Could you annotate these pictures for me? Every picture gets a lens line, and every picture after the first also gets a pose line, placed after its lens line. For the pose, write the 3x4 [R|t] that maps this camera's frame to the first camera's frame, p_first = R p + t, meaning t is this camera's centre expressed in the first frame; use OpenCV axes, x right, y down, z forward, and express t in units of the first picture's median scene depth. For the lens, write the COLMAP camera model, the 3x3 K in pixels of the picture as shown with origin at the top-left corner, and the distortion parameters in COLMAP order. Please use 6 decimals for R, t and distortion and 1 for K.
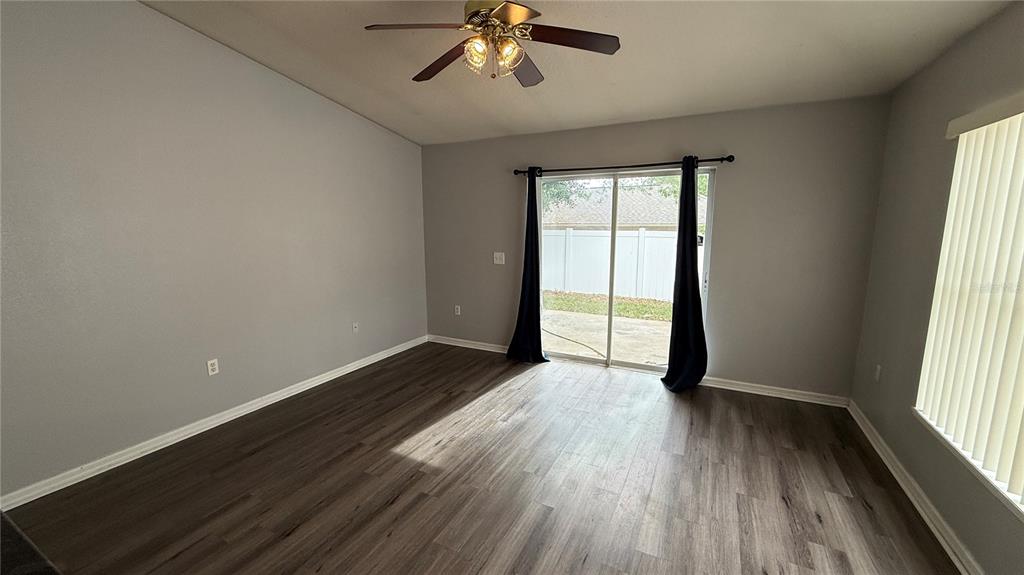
lens RADIAL K [[407.1, 0, 510.7], [0, 407.1, 287.2], [0, 0, 1]] dist [-0.001707, -0.000214]
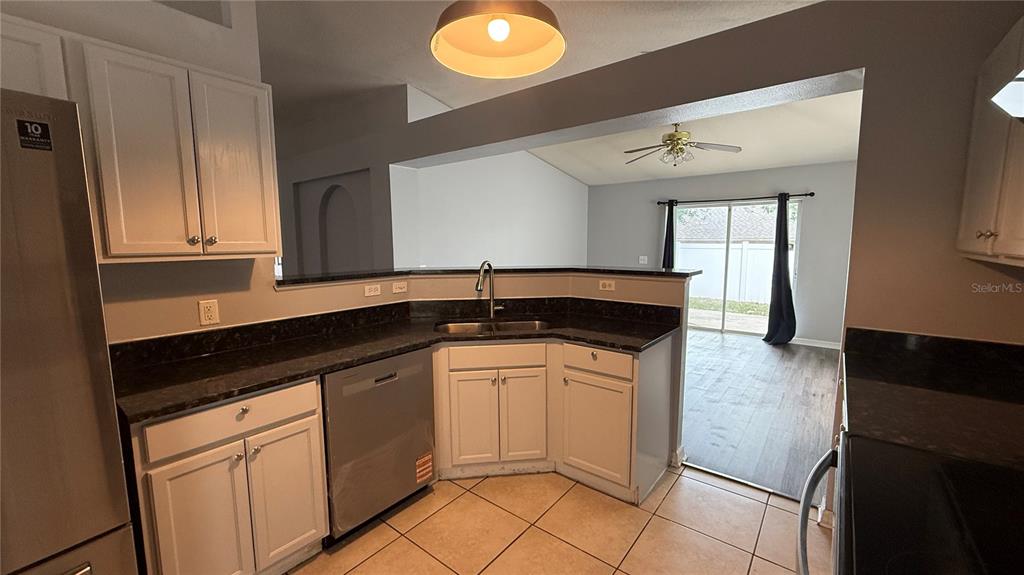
lens RADIAL K [[407.1, 0, 510.7], [0, 407.1, 287.2], [0, 0, 1]] dist [-0.001707, -0.000214]
pose [[0.980642, 0.025625, -0.194124, -0.245053], [-0.034604, 0.998476, -0.043001, 0.127826], [0.192727, 0.048886, 0.980034, -0.638581]]
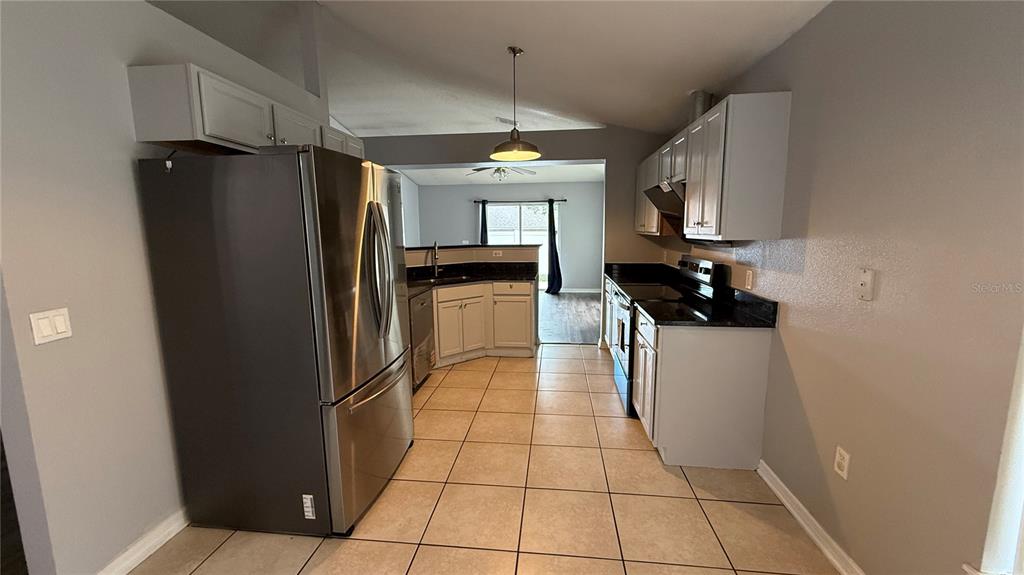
lens RADIAL K [[407.1, 0, 510.7], [0, 407.1, 287.2], [0, 0, 1]] dist [-0.001707, -0.000214]
pose [[0.933762, -0.052341, 0.354047, -0.628094], [0.059879, 0.998152, -0.010363, 0.206561], [-0.352850, 0.030877, 0.935170, -1.101302]]
